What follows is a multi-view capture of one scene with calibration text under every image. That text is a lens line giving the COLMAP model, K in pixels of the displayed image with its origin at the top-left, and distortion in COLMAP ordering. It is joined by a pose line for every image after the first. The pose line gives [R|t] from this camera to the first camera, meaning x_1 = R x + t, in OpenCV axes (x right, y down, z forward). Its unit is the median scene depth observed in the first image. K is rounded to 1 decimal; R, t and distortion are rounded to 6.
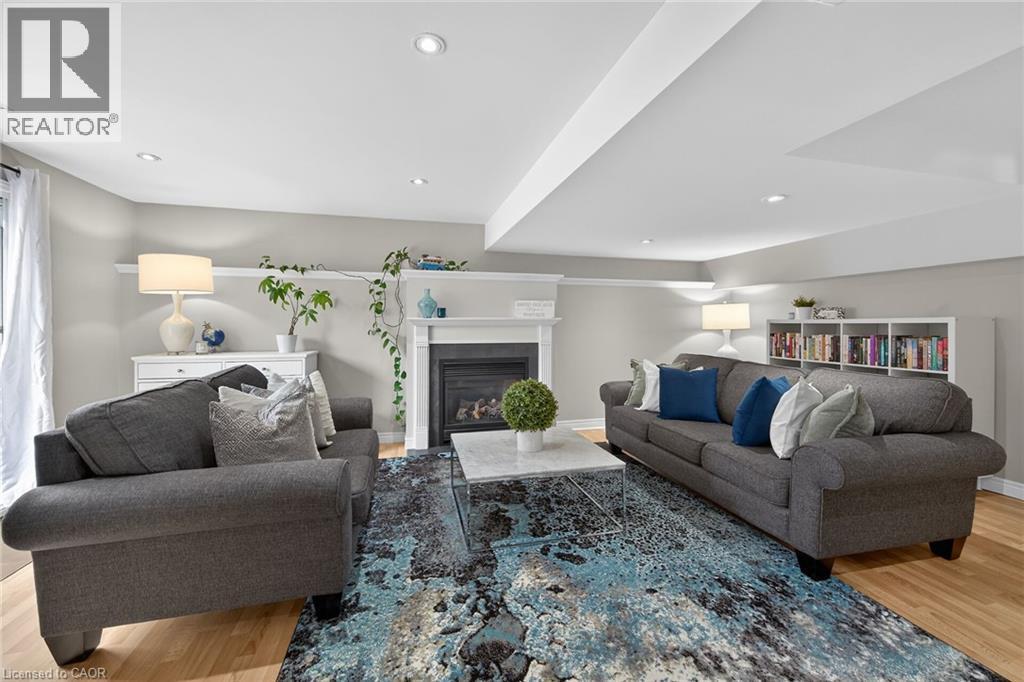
lens RADIAL K [[433.8, 0, 513.2], [0, 433.8, 321.0], [0, 0, 1]] dist [0.001397, -0.000308]
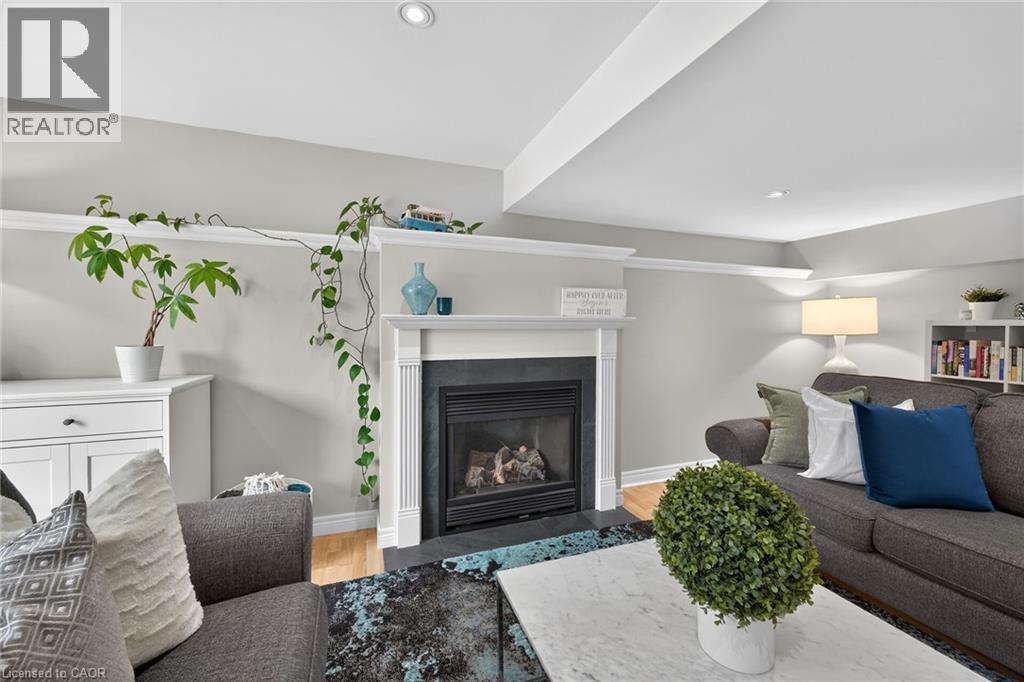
lens RADIAL K [[404.0, 0, 500.2], [0, 404.0, 335.6], [0, 0, 1]] dist [0.007212, -0.000195]
pose [[0.996645, -0.001826, 0.081828, -0.139683], [0.000400, 0.999848, 0.017447, 0.010759], [-0.081848, -0.017356, 0.996494, 0.483101]]
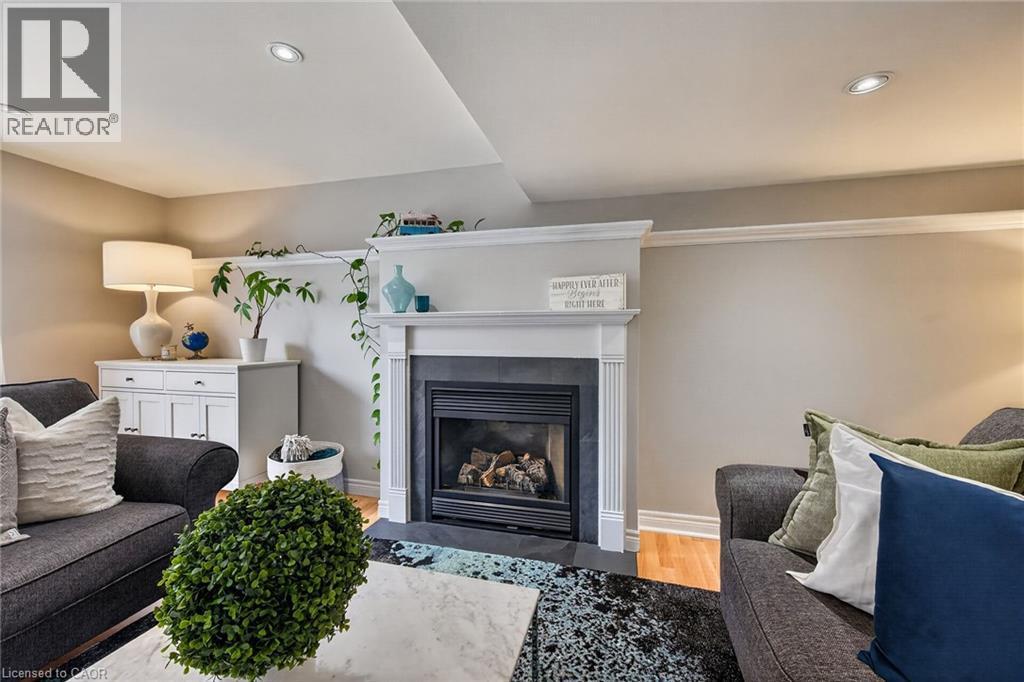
lens RADIAL K [[399.5, 0, 526.3], [0, 399.5, 337.3], [0, 0, 1]] dist [0.000093, -0.000057]
pose [[0.867293, 0.005145, -0.497771, 0.244167], [0.000820, 0.999930, 0.011765, 0.021331], [0.497797, -0.010612, 0.867229, 0.613270]]
